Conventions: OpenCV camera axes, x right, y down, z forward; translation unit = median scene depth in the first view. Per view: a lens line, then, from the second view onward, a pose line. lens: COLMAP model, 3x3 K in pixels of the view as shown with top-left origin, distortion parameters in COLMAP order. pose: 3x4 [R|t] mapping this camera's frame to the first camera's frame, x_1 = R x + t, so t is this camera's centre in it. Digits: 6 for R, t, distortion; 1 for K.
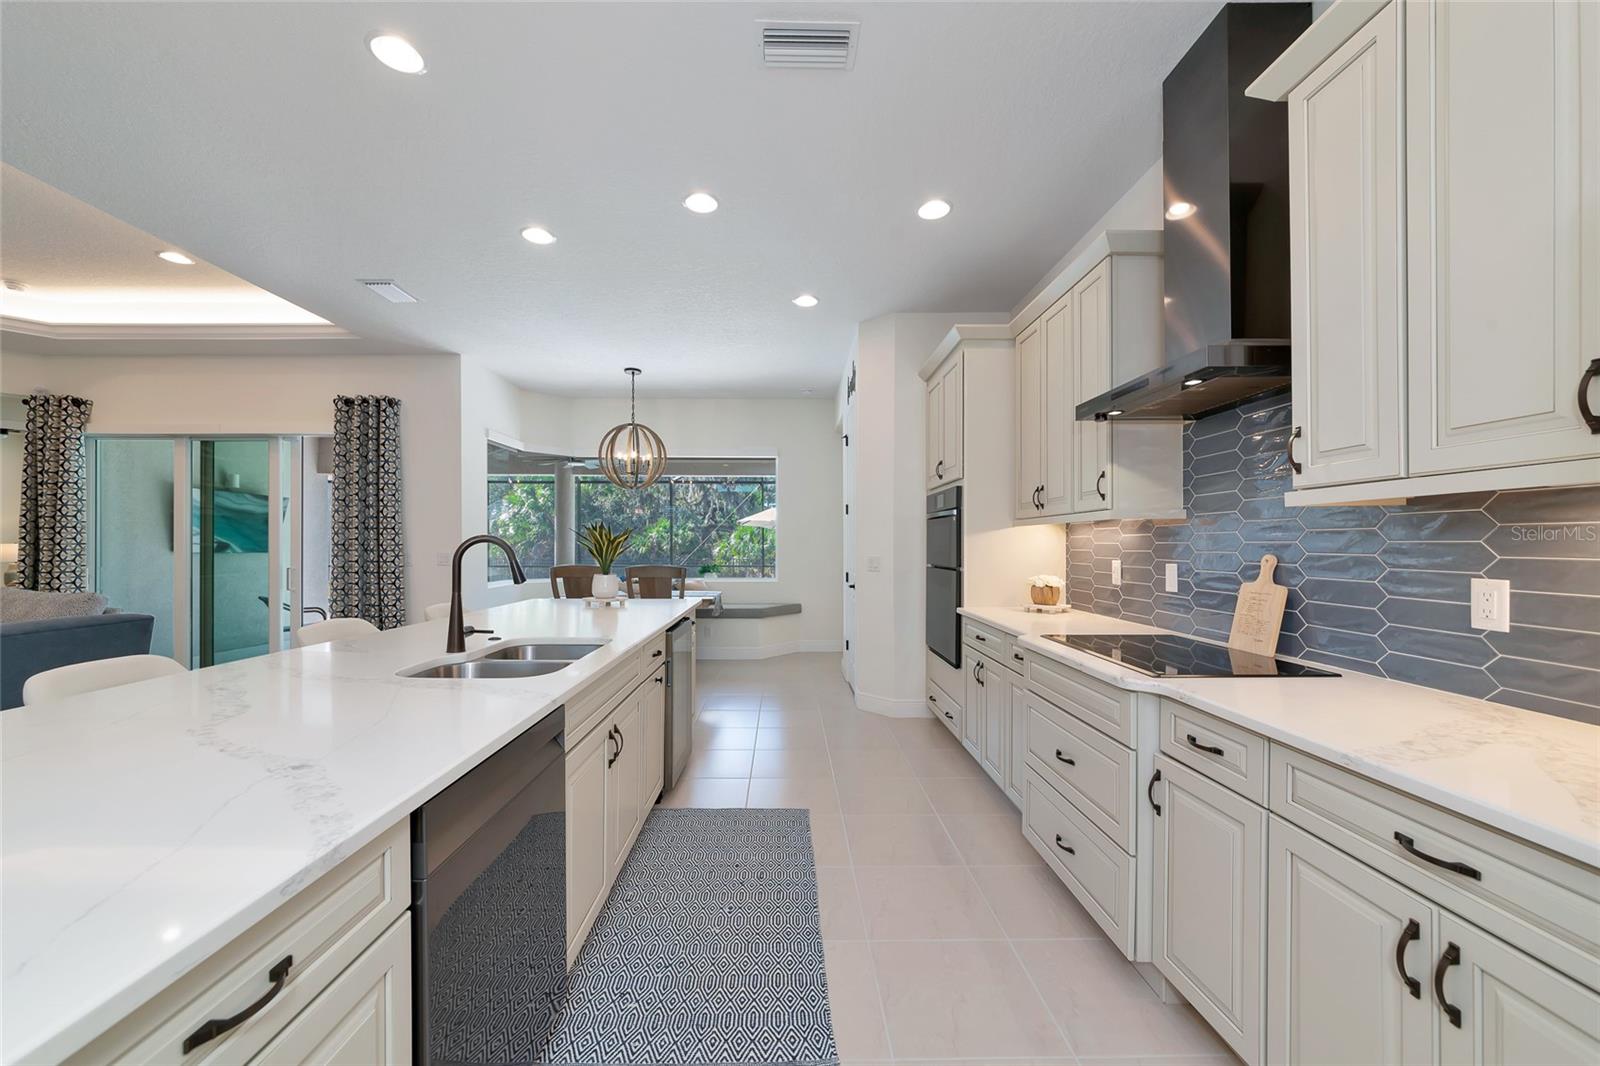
lens RADIAL K [[608.7, 0, 793.4], [0, 608.7, 540.2], [0, 0, 1]] dist [-0.001939, 0.000376]
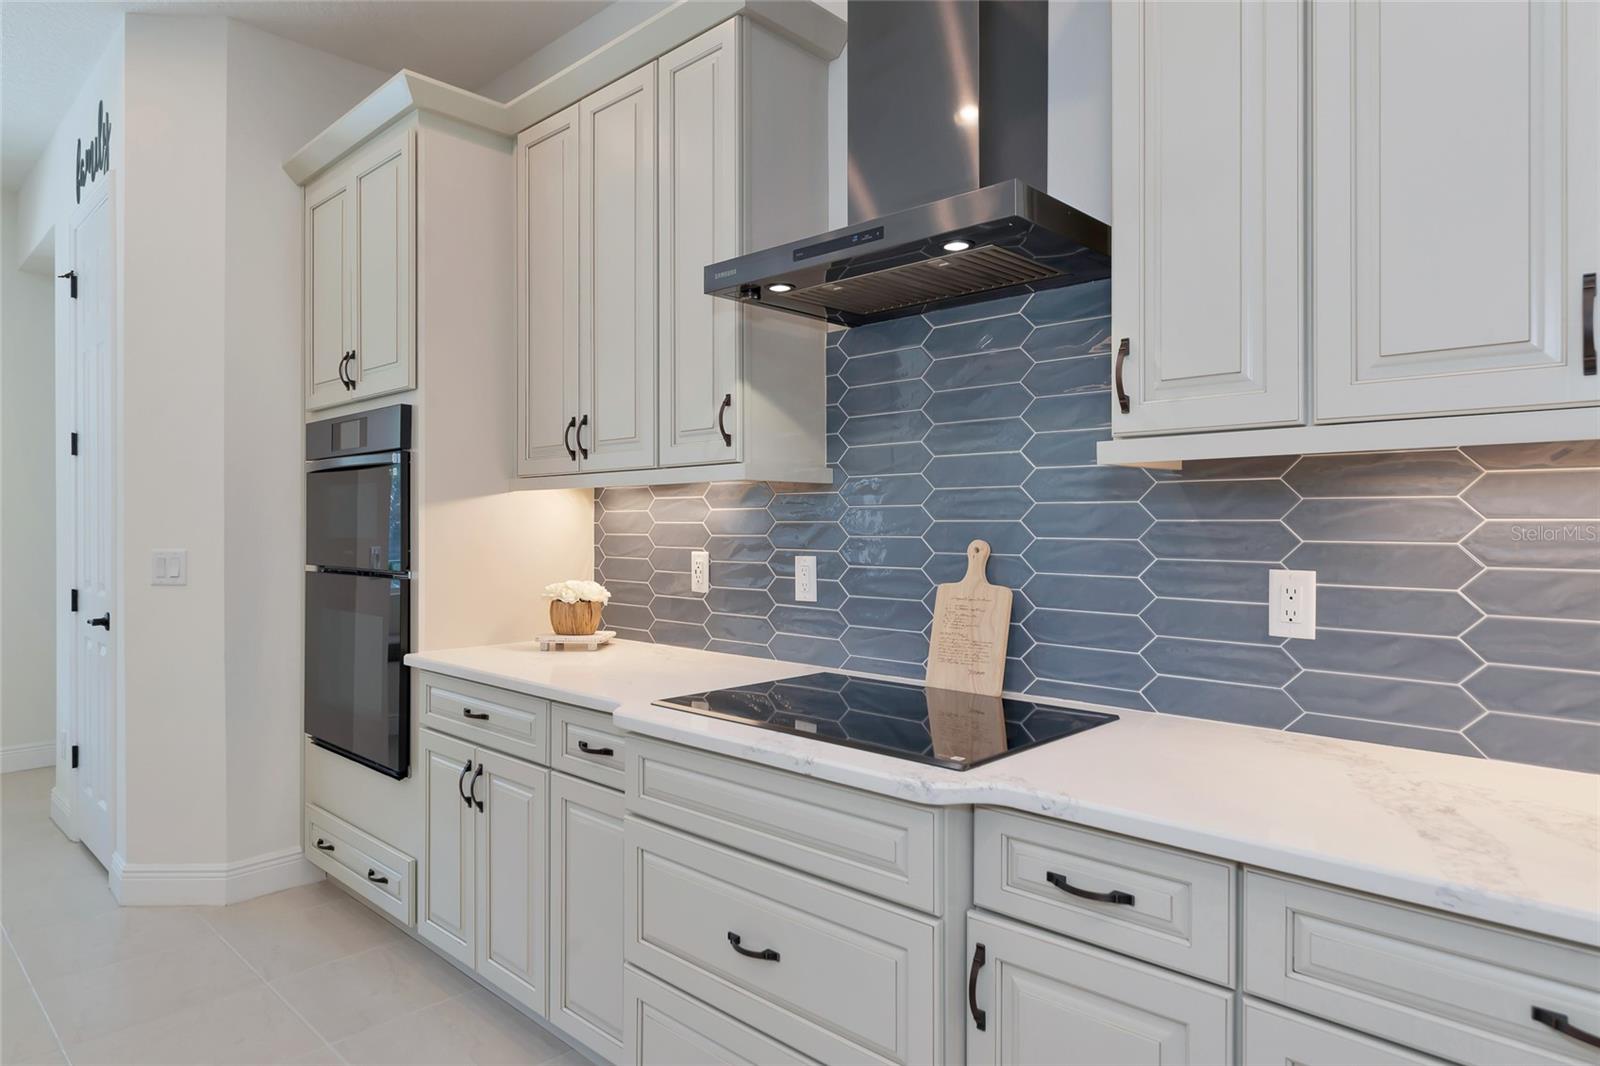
lens RADIAL K [[936.5, 0, 795.4], [0, 936.5, 525.4], [0, 0, 1]] dist [-0.000764, 0.003010]
pose [[0.698189, 0.000843, 0.715913, -0.067194], [-0.005588, 0.999975, 0.004272, 0.003693], [-0.715892, -0.006983, 0.698176, 0.348371]]
